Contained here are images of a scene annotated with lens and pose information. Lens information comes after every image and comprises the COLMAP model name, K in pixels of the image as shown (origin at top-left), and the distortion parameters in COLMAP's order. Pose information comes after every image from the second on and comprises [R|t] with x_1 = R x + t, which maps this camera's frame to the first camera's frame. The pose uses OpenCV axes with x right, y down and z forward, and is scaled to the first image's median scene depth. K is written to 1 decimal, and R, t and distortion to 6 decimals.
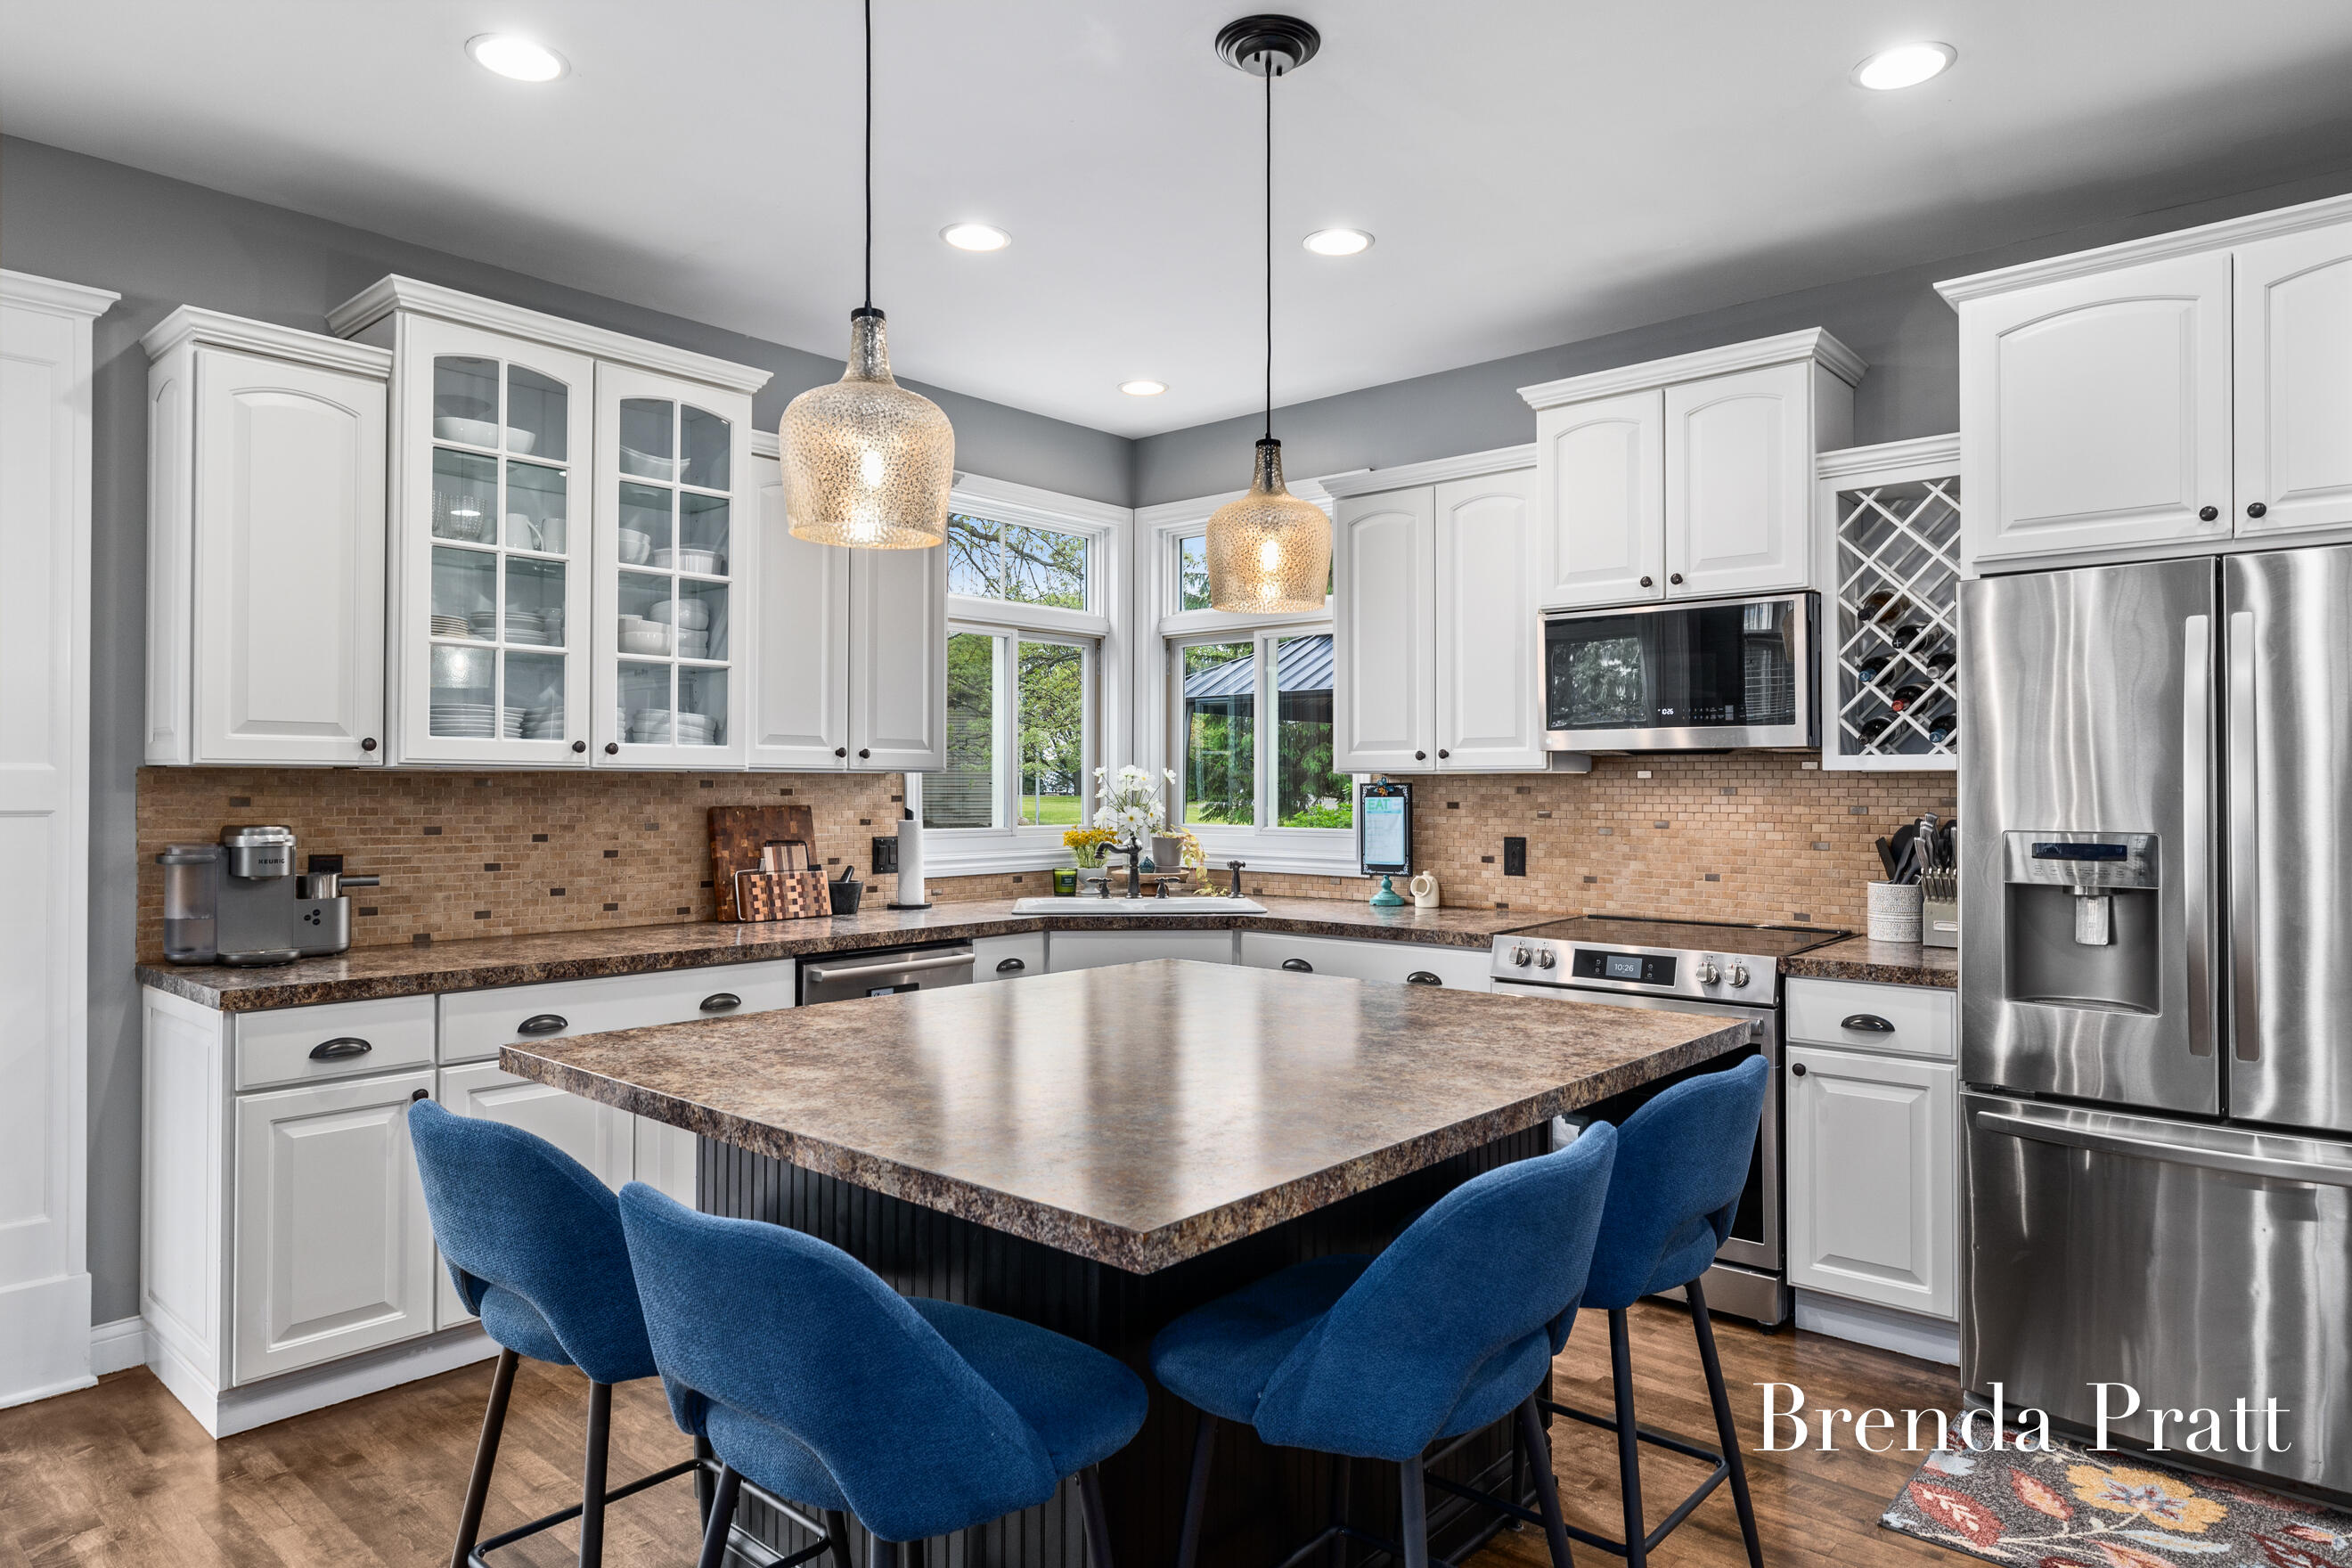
lens RADIAL K [[1403.2, 0, 1178.0], [0, 1403.2, 784.5], [0, 0, 1]] dist [-0.008642, -0.001925]
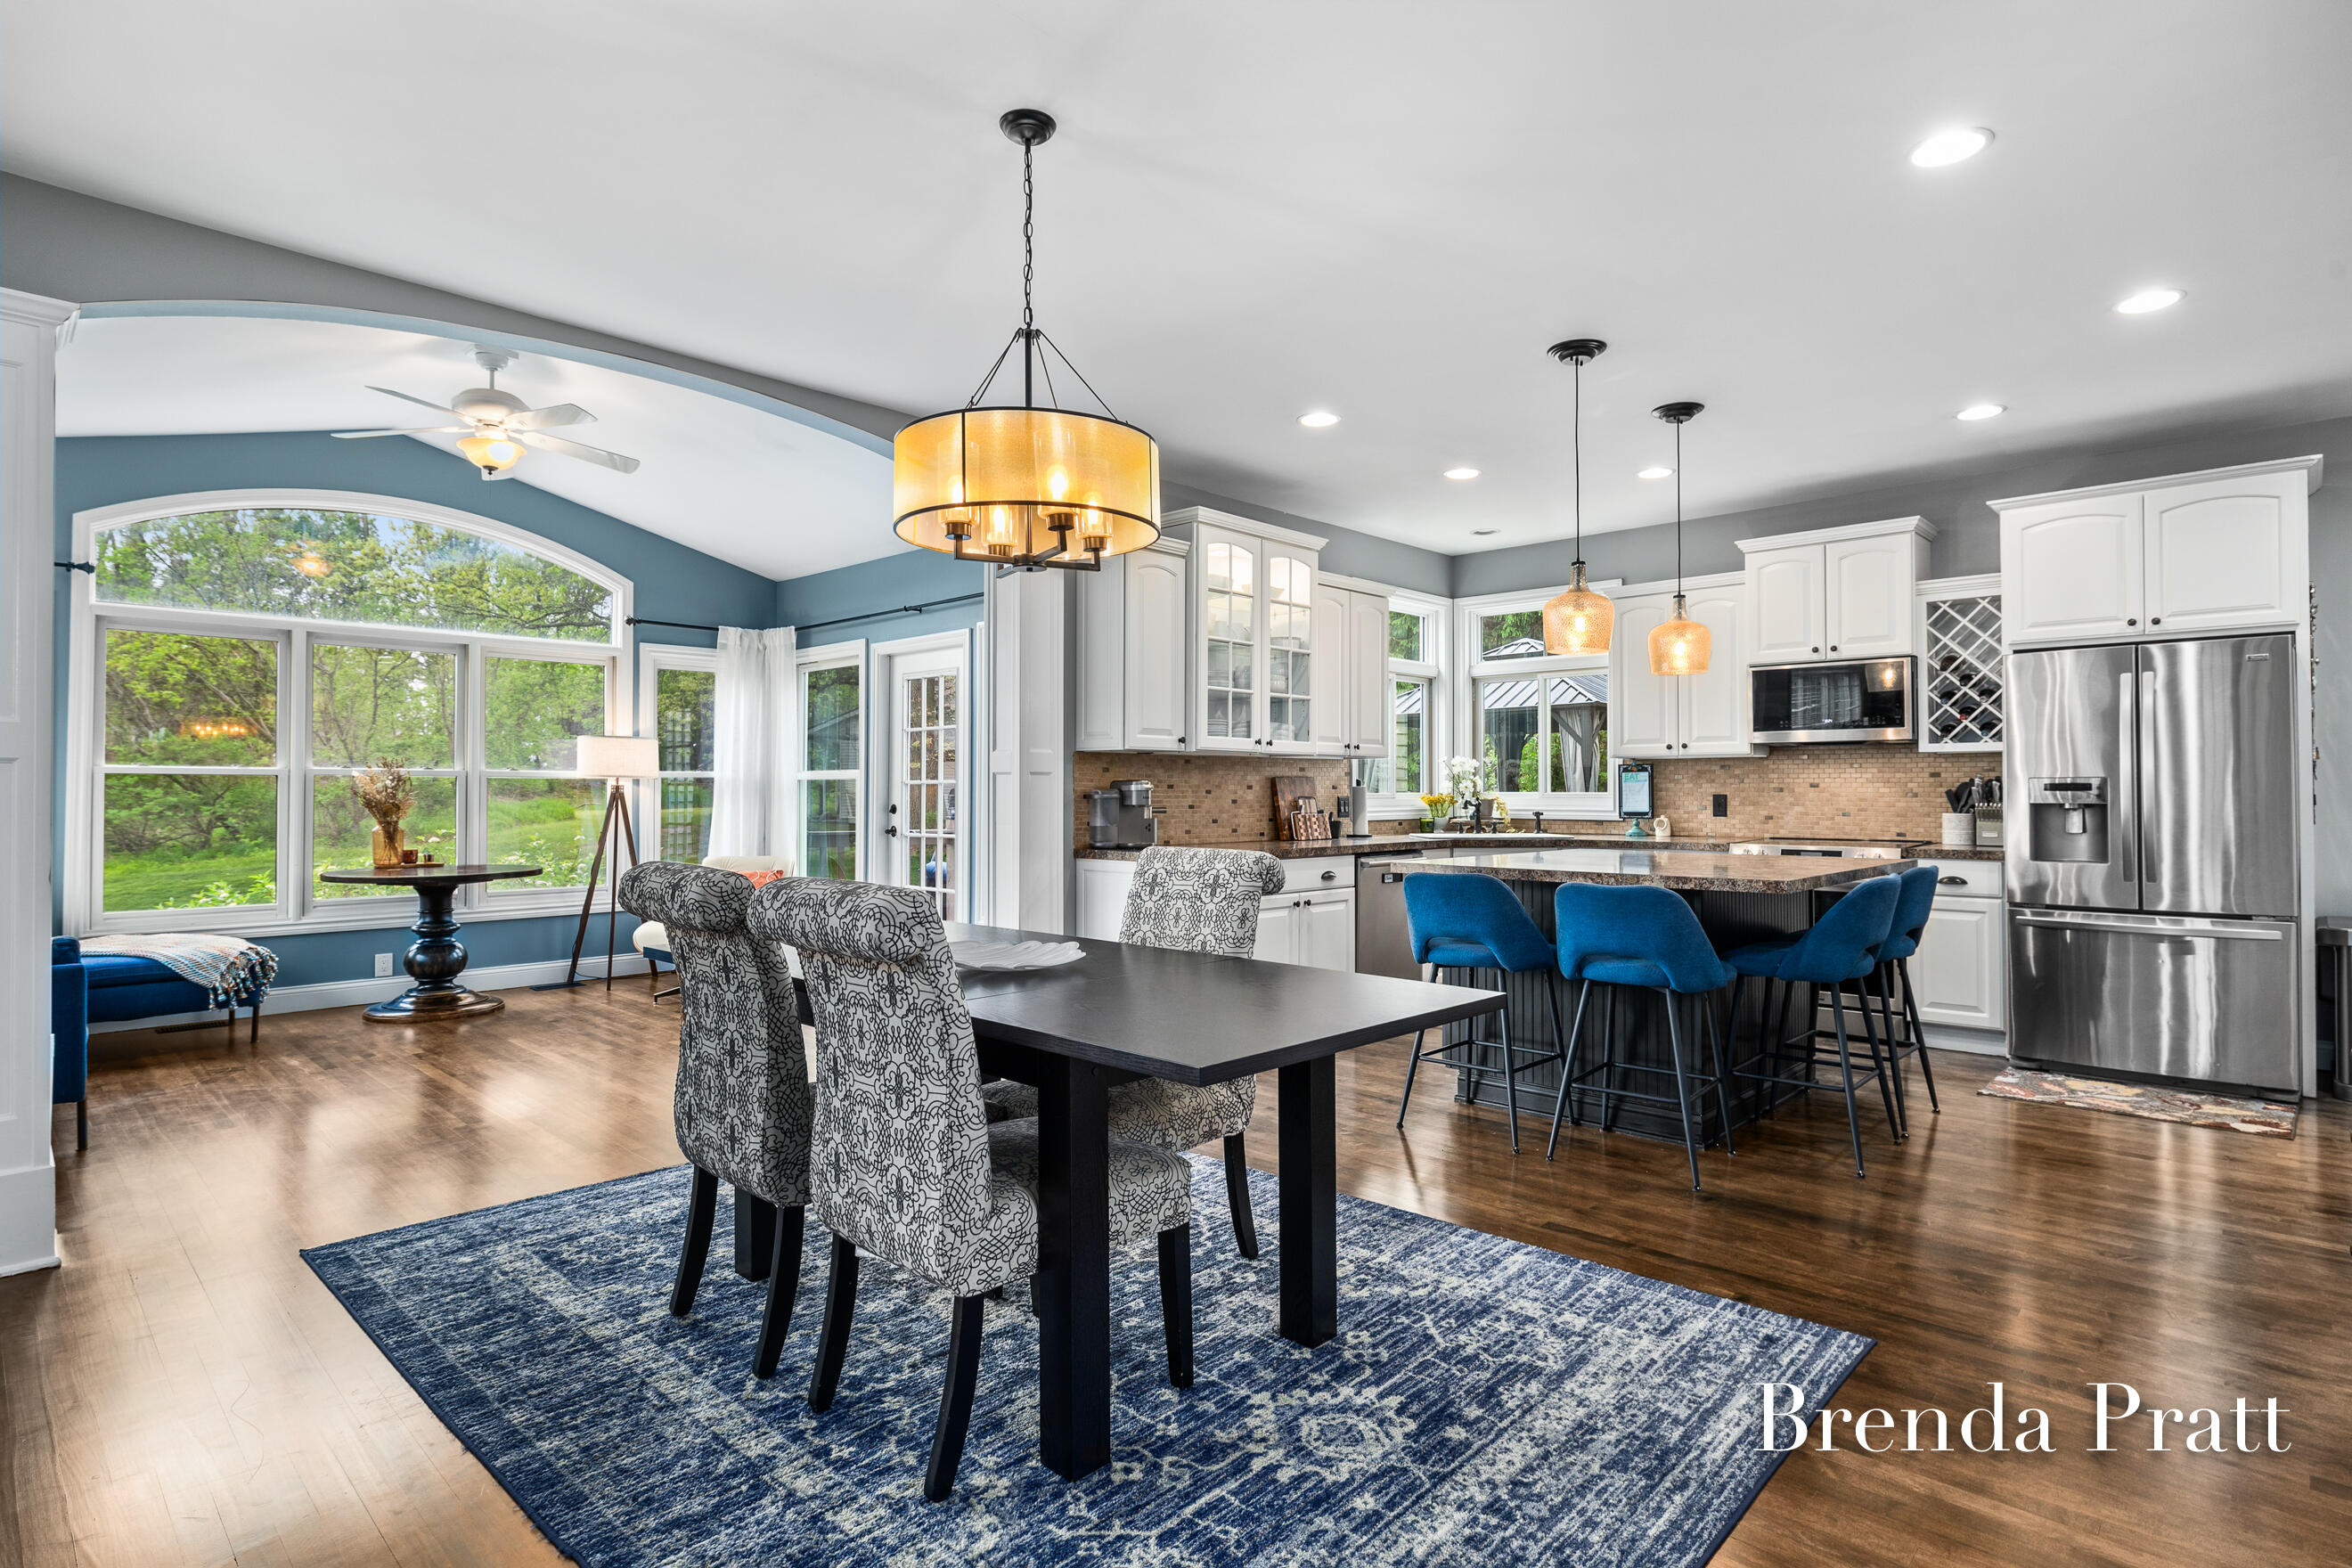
lens RADIAL K [[1195.4, 0, 1173.1], [0, 1195.4, 785.8], [0, 0, 1]] dist [-0.011947, -0.000245]
pose [[0.998817, -0.002539, -0.048562, -0.455320], [0.002378, 0.999991, -0.003369, 0.038003], [0.048570, 0.003250, 0.998814, -0.629386]]
